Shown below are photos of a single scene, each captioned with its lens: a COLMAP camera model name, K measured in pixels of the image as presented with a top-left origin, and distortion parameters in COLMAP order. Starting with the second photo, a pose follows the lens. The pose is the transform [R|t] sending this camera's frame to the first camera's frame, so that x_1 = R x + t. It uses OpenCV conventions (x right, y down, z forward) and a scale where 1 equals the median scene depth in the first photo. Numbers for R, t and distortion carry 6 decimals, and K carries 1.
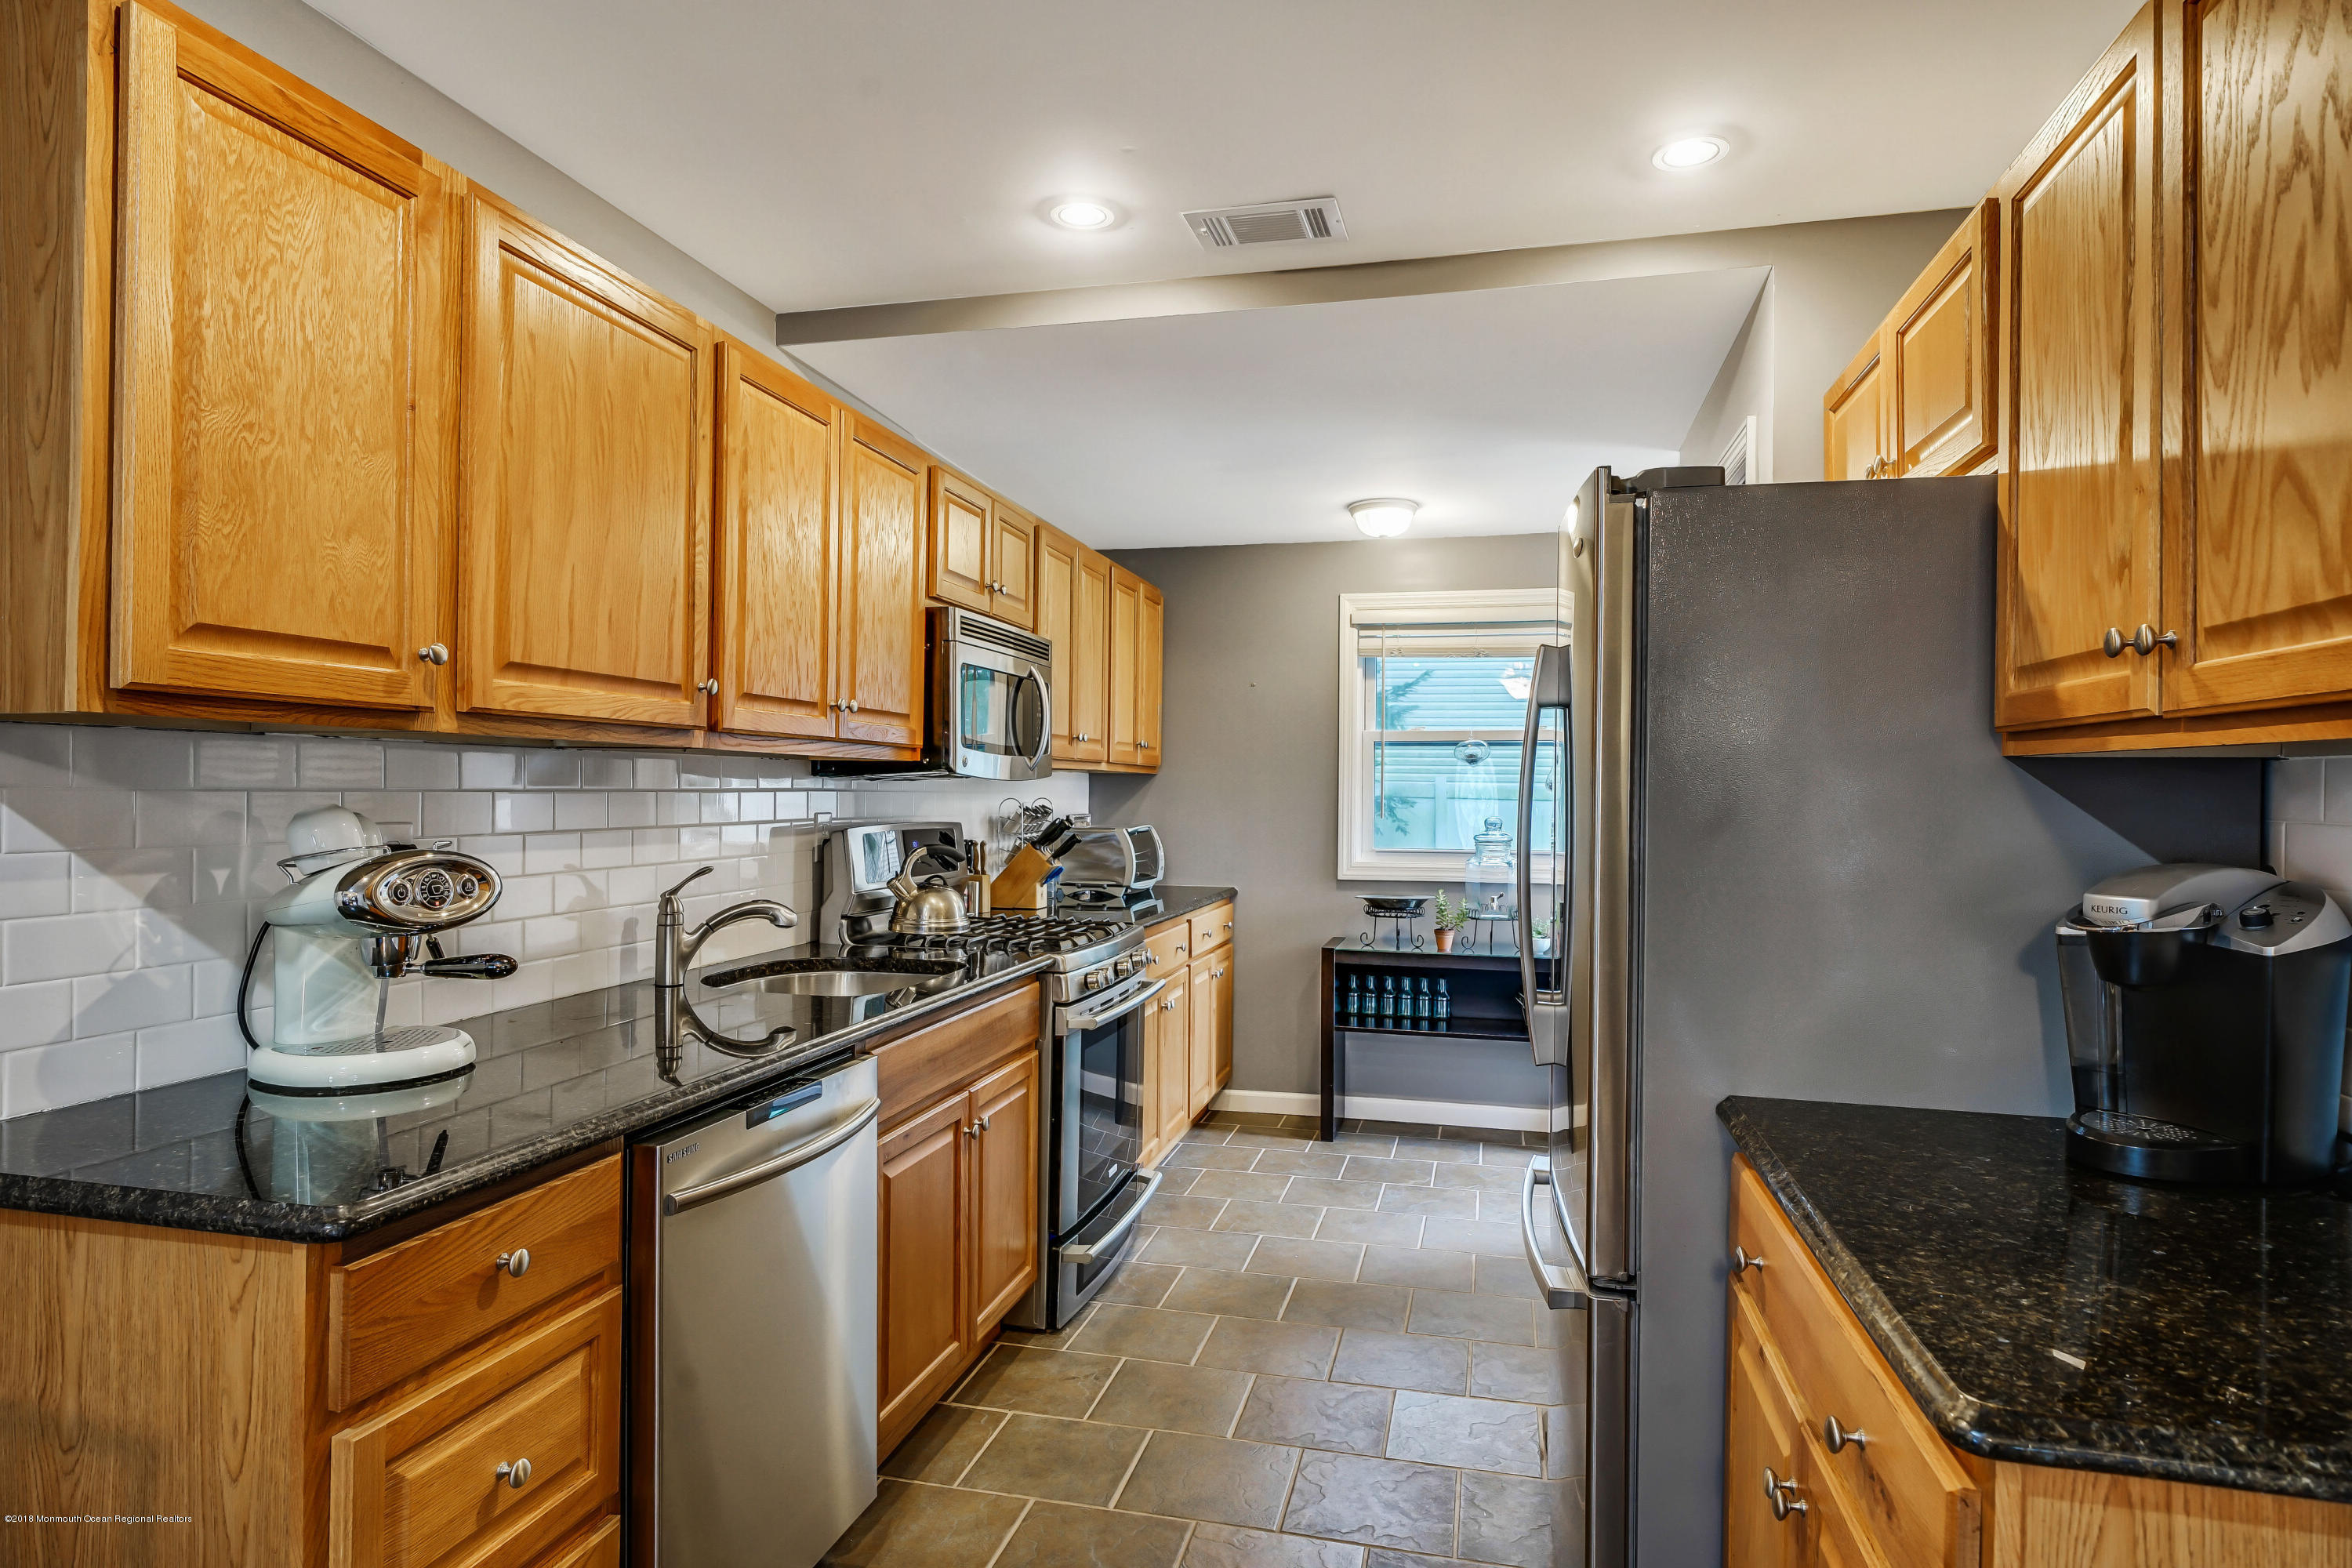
lens RADIAL K [[1298.8, 0, 1177.0], [0, 1298.8, 784.8], [0, 0, 1]] dist [-0.006100, -0.000004]
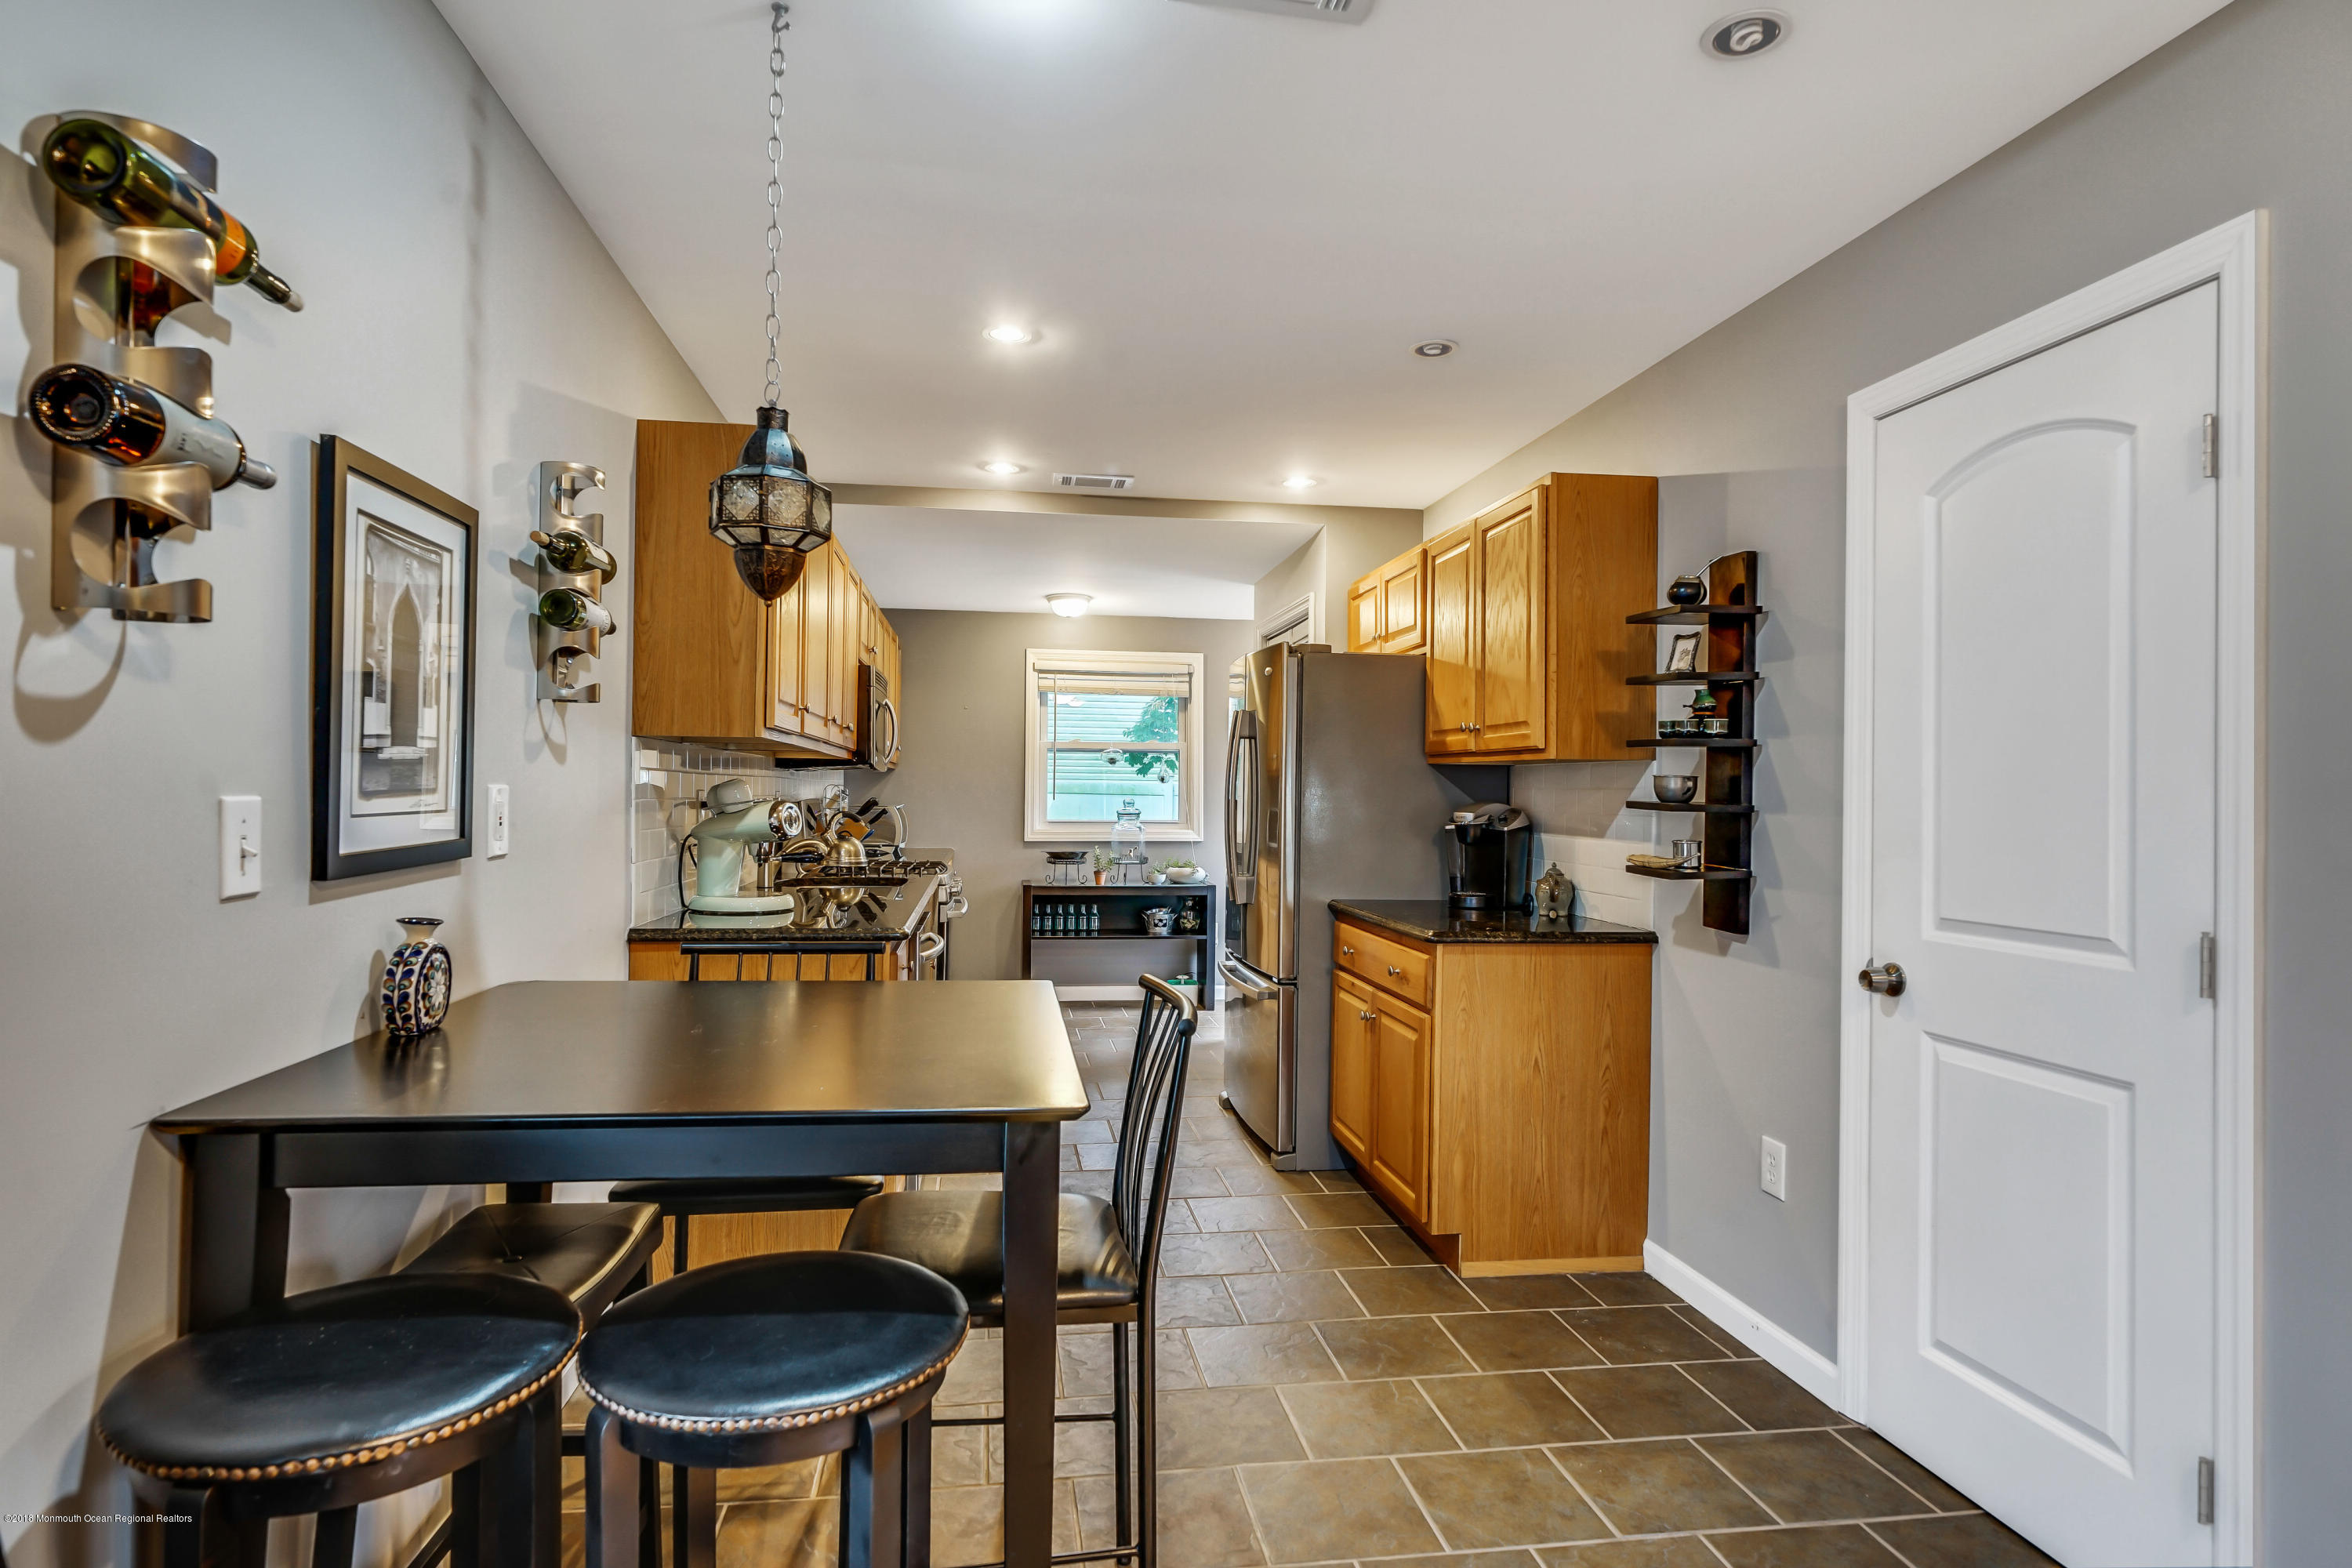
lens RADIAL K [[1245.8, 0, 1147.5], [0, 1245.8, 789.2], [0, 0, 1]] dist [-0.005112, 0.001417]
pose [[0.929428, 0.002933, 0.368992, -0.442537], [-0.004660, 0.999982, 0.003791, 0.012369], [-0.368974, -0.005243, 0.929425, -0.612511]]
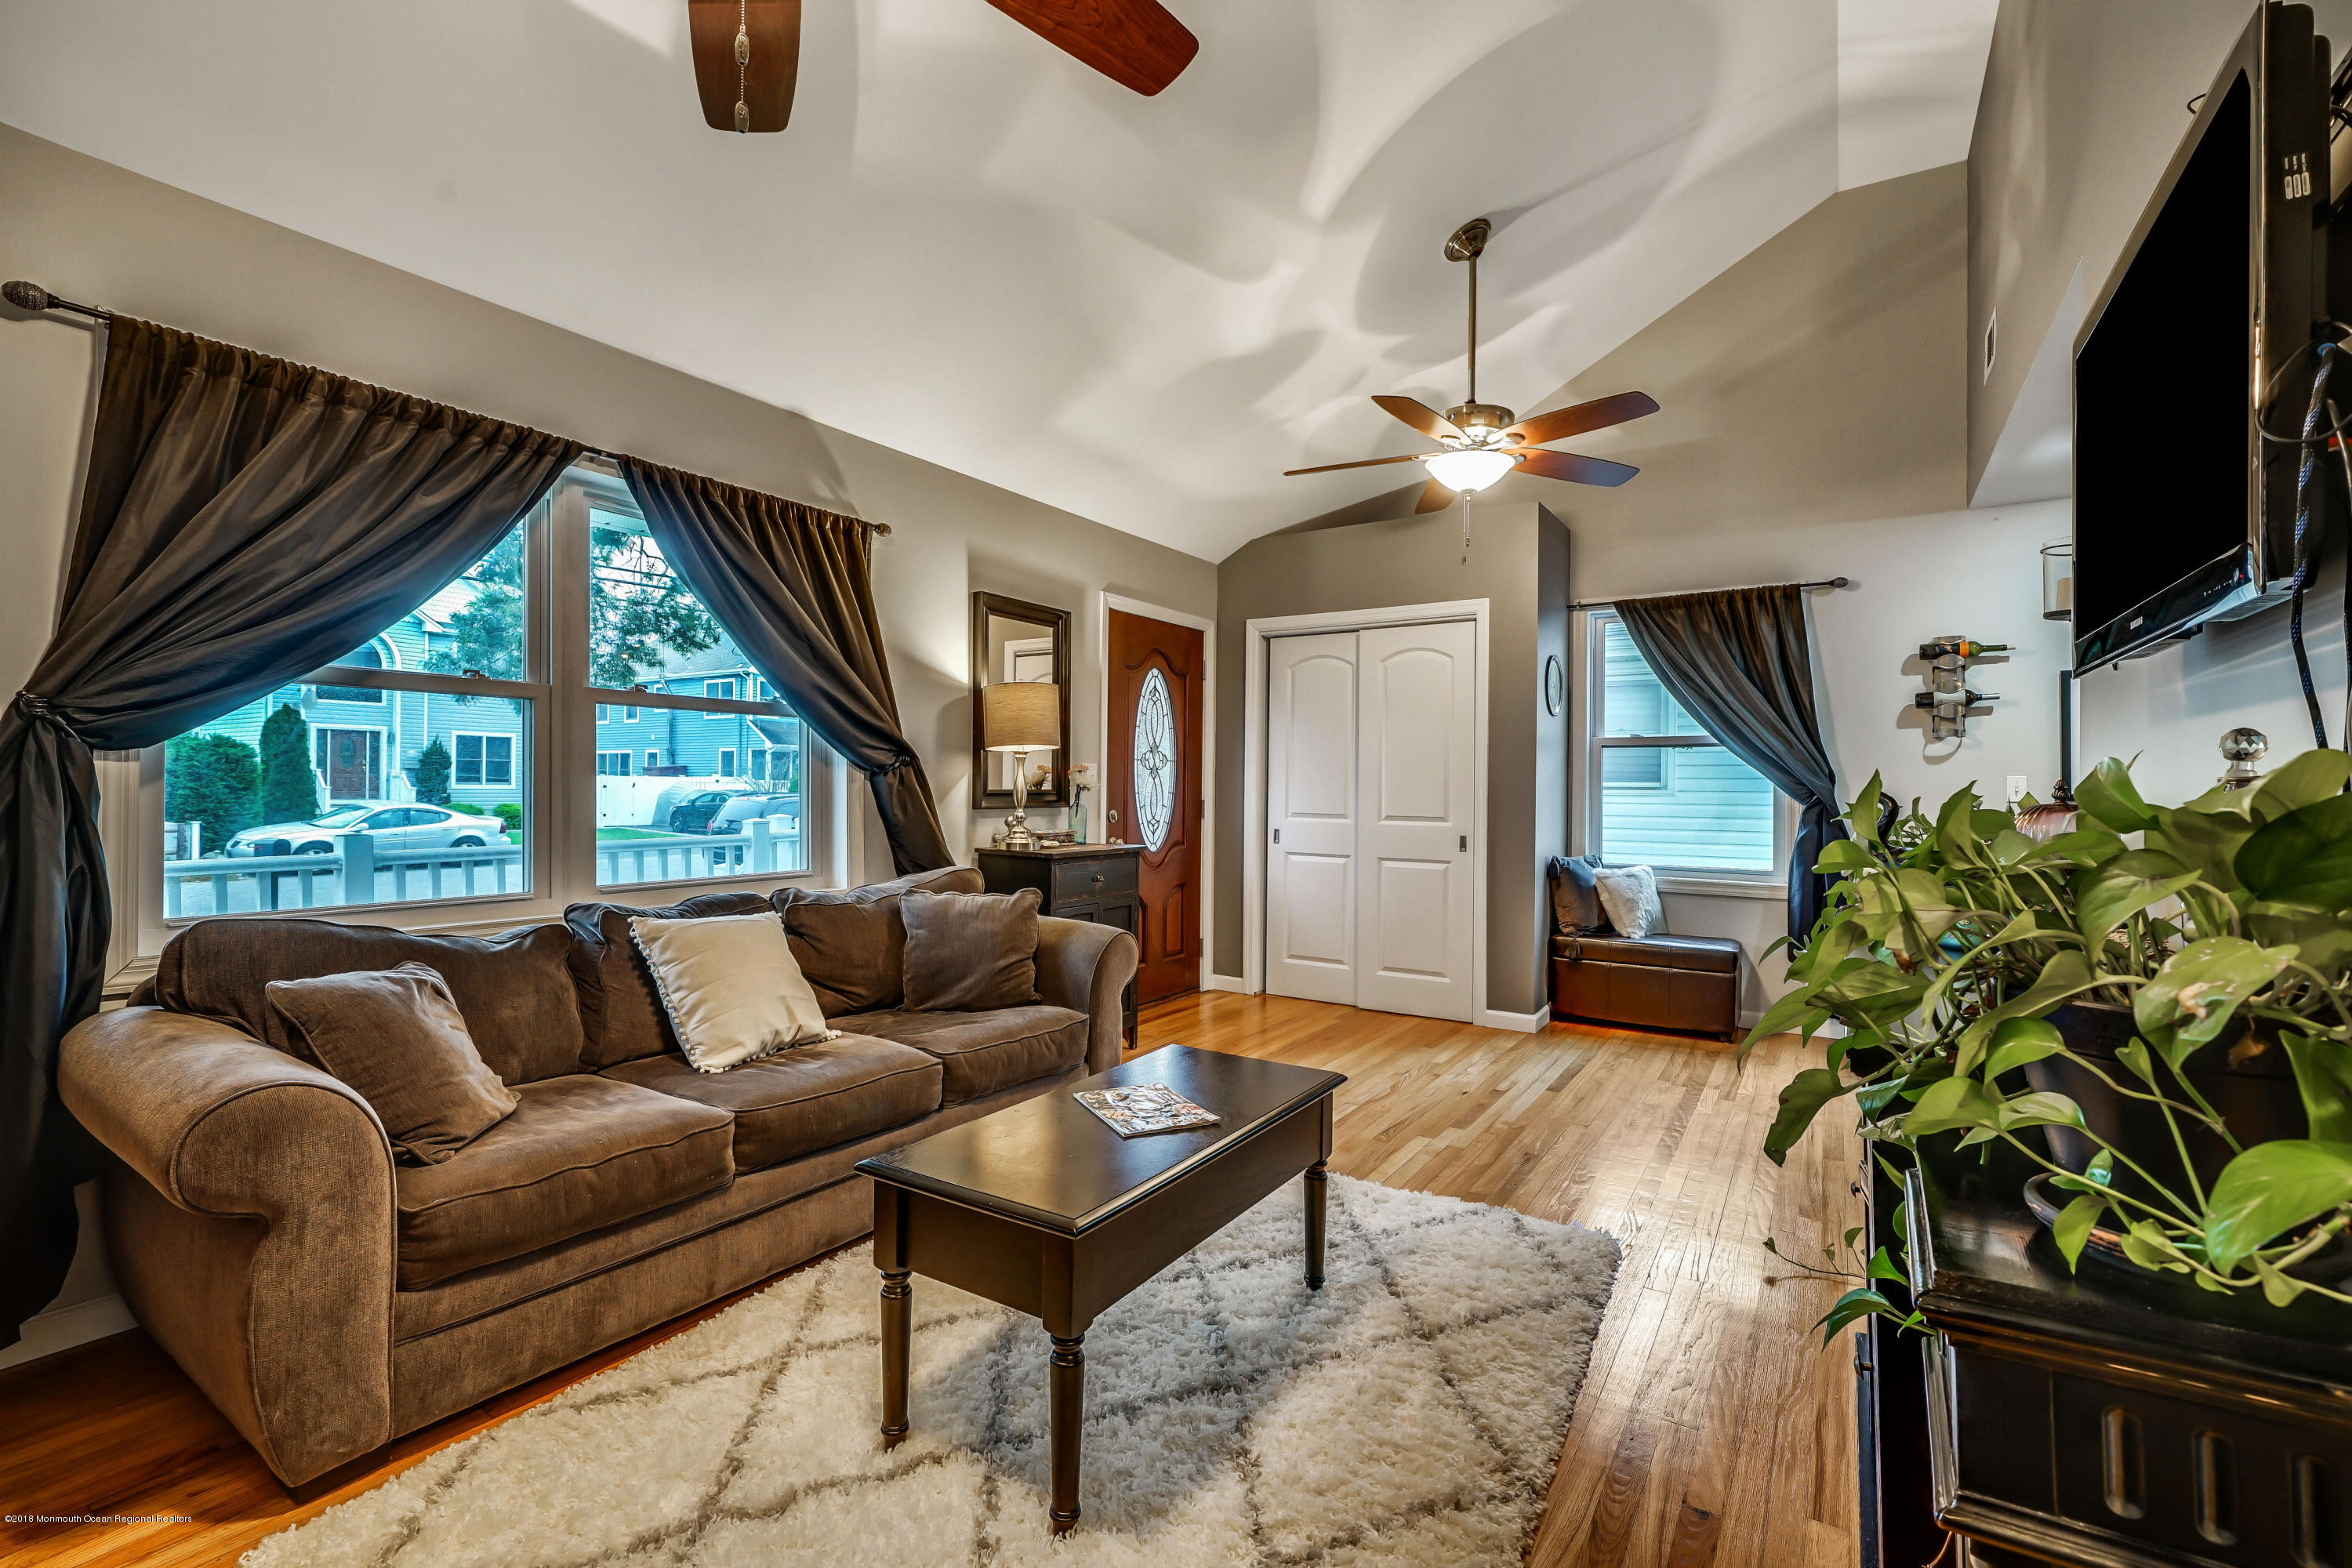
lens RADIAL K [[1038.0, 0, 1167.9], [0, 1038.0, 788.7], [0, 0, 1]] dist [0.002066, -0.001112]
pose [[-0.341316, -0.011515, -0.939878, 1.257564], [-0.012955, 0.999888, -0.007546, 0.064110], [0.939859, 0.009601, -0.341427, -0.692097]]
